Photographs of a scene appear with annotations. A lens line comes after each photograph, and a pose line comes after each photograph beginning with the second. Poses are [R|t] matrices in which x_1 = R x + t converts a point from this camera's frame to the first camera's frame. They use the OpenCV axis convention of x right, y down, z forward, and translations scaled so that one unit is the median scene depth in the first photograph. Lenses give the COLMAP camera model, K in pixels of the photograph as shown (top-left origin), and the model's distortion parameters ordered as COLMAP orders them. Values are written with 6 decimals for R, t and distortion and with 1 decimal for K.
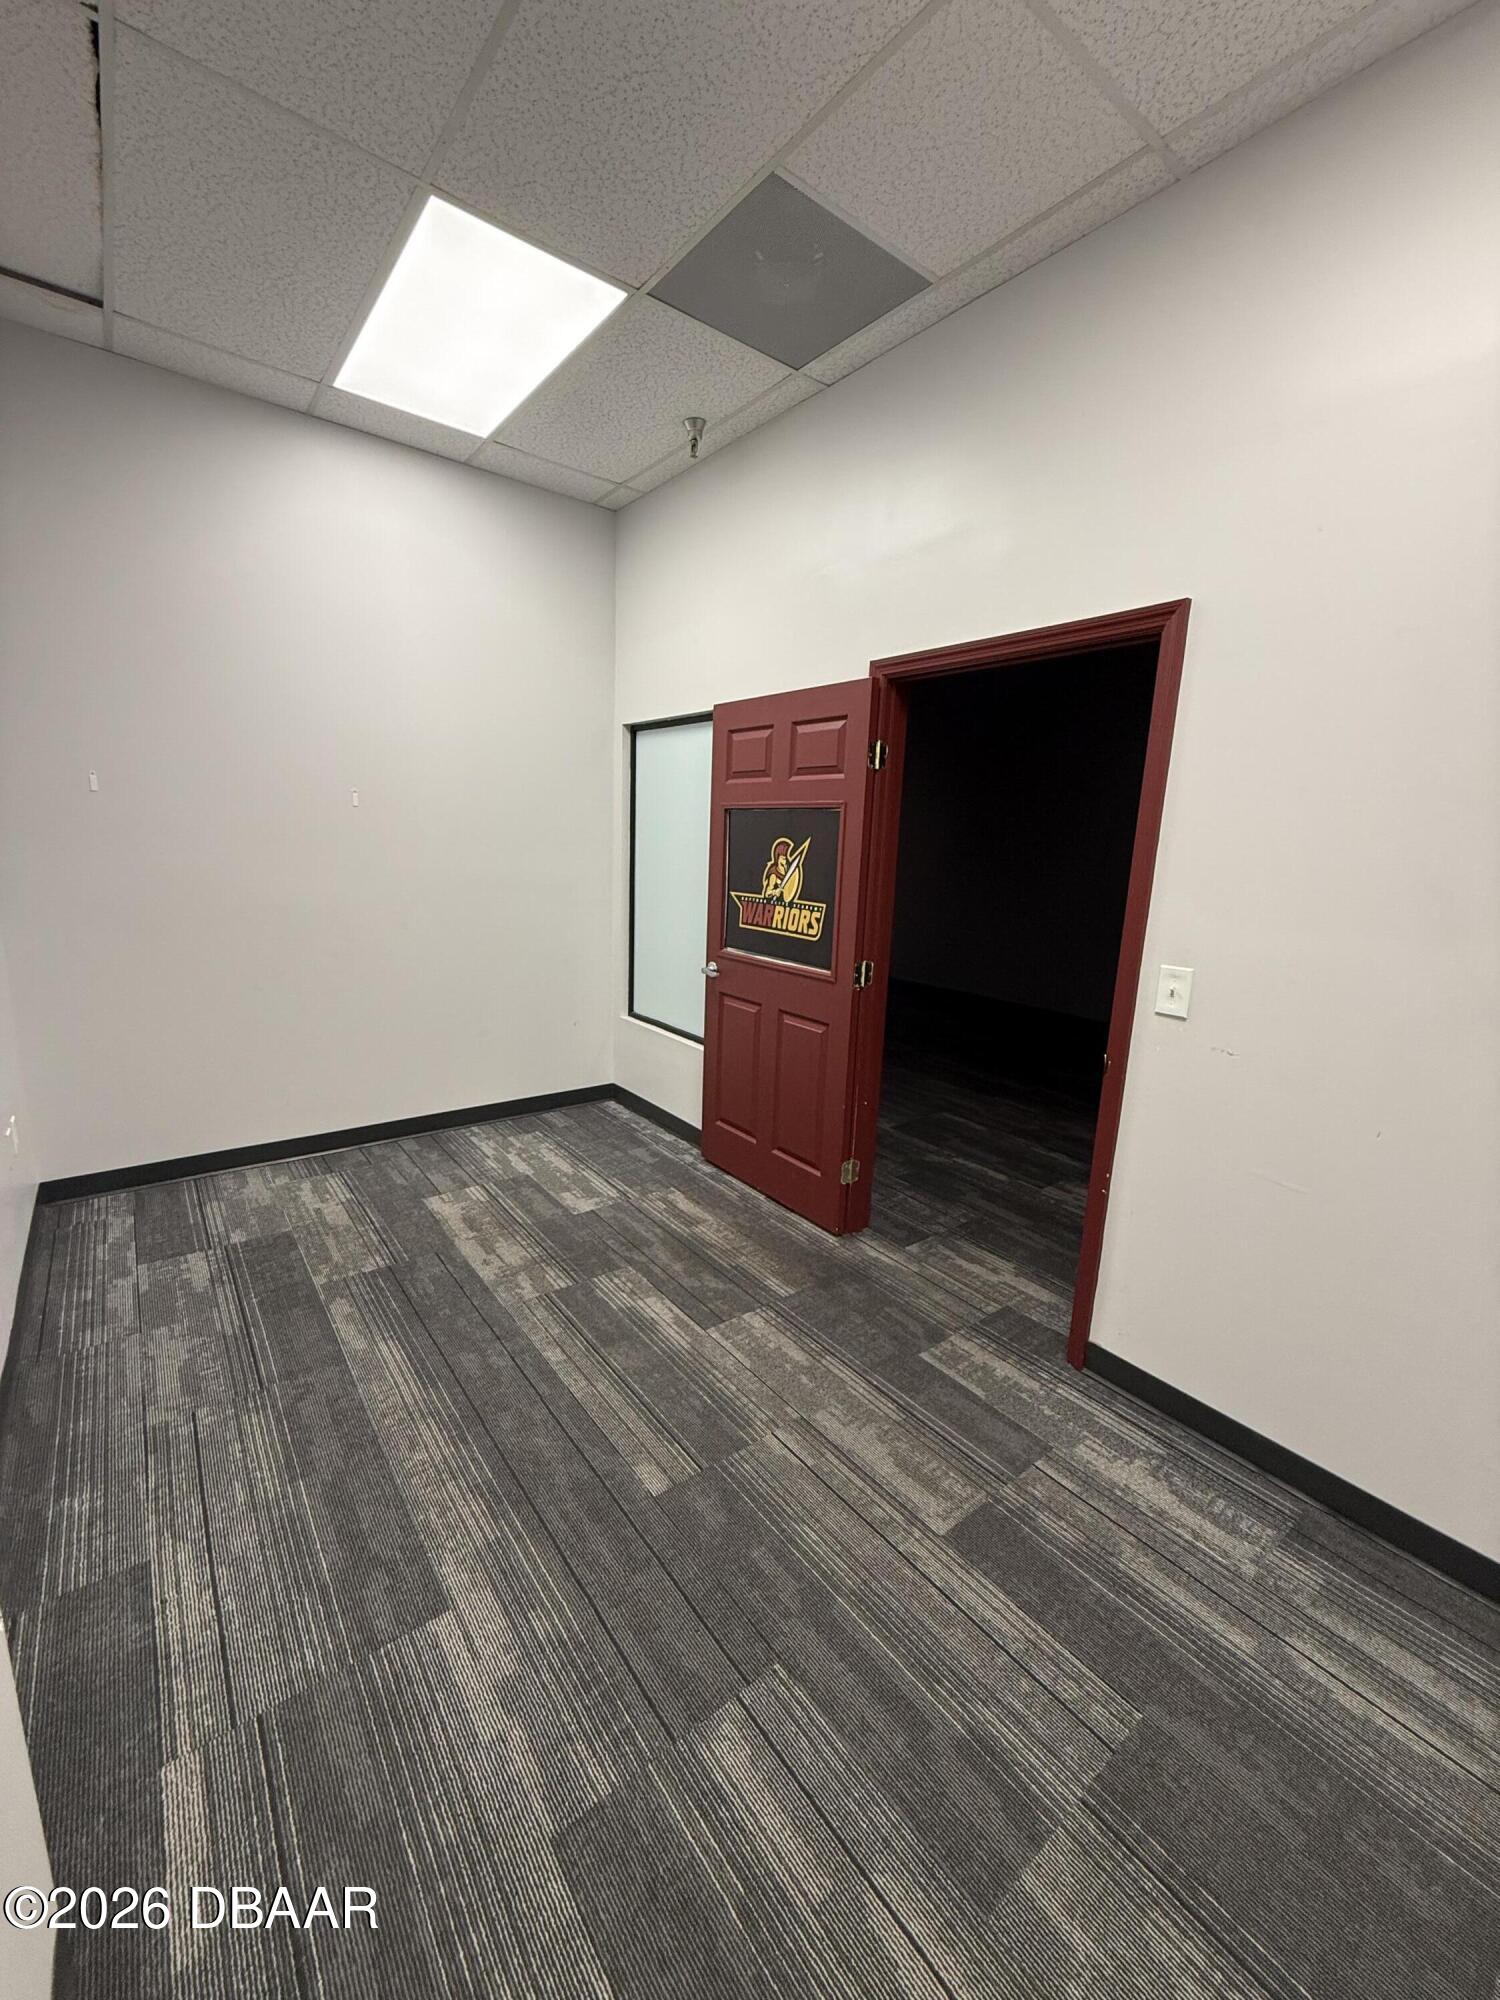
lens RADIAL K [[796.5, 0, 741.1], [0, 796.5, 1002.6], [0, 0, 1]] dist [0.000855, -0.000761]
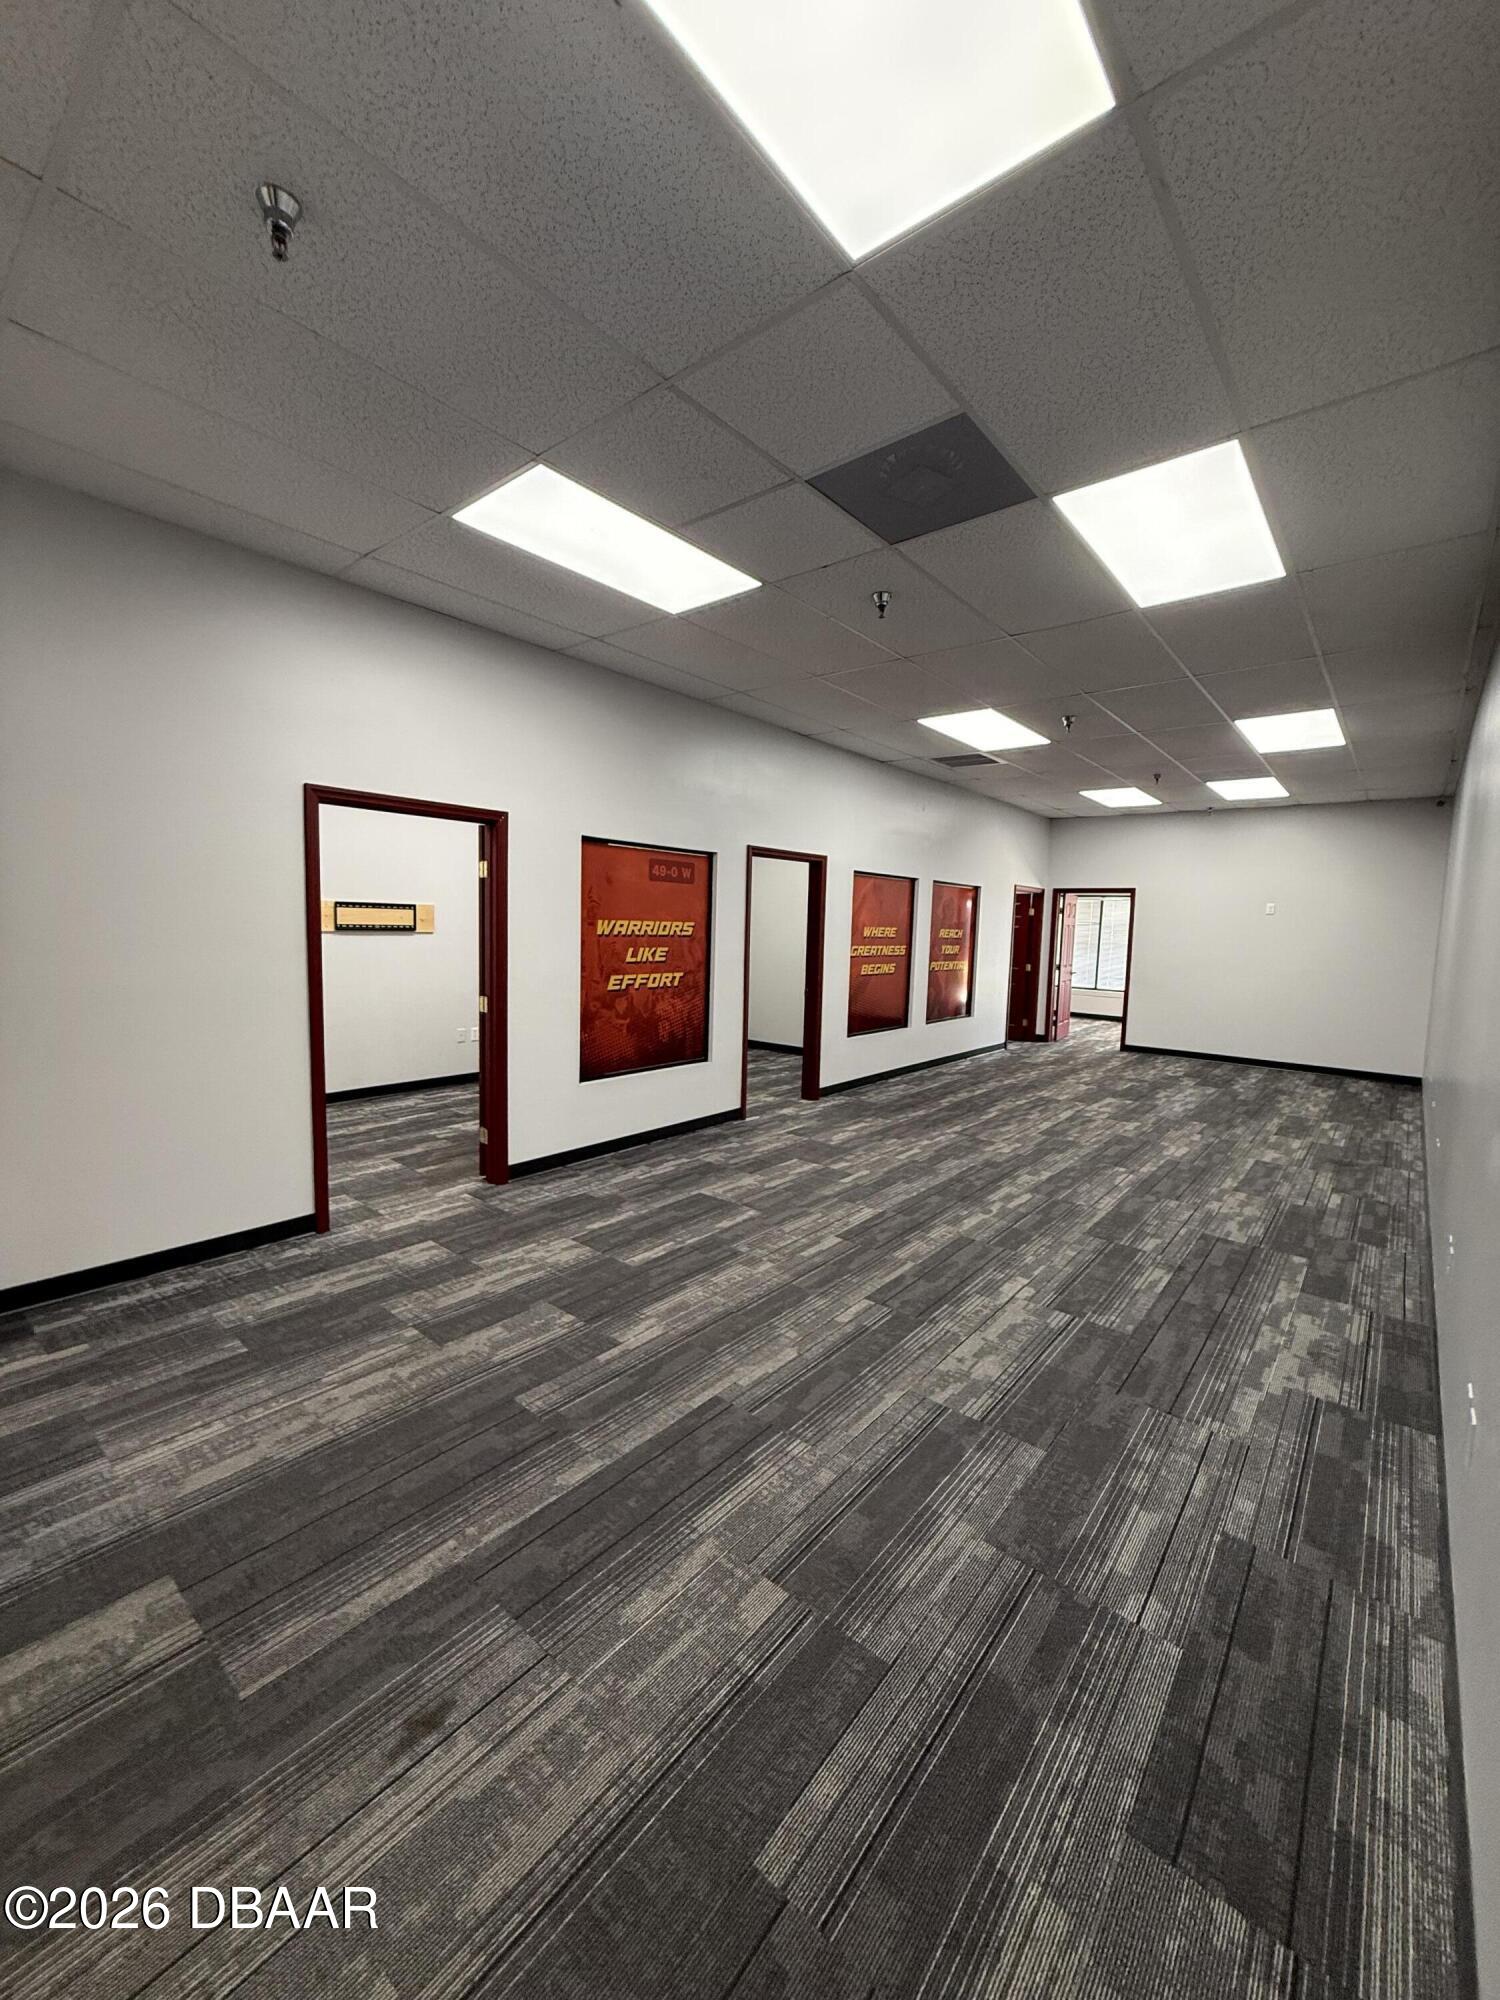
lens RADIAL K [[796.5, 0, 749.8], [0, 796.5, 1000.1], [0, 0, 1]] dist [0.000855, -0.000761]
pose [[0.212319, 0.062526, -0.975198, 1.630439], [-0.215906, 0.976290, 0.015589, -0.165839], [0.953050, 0.207241, 0.220784, 1.041591]]
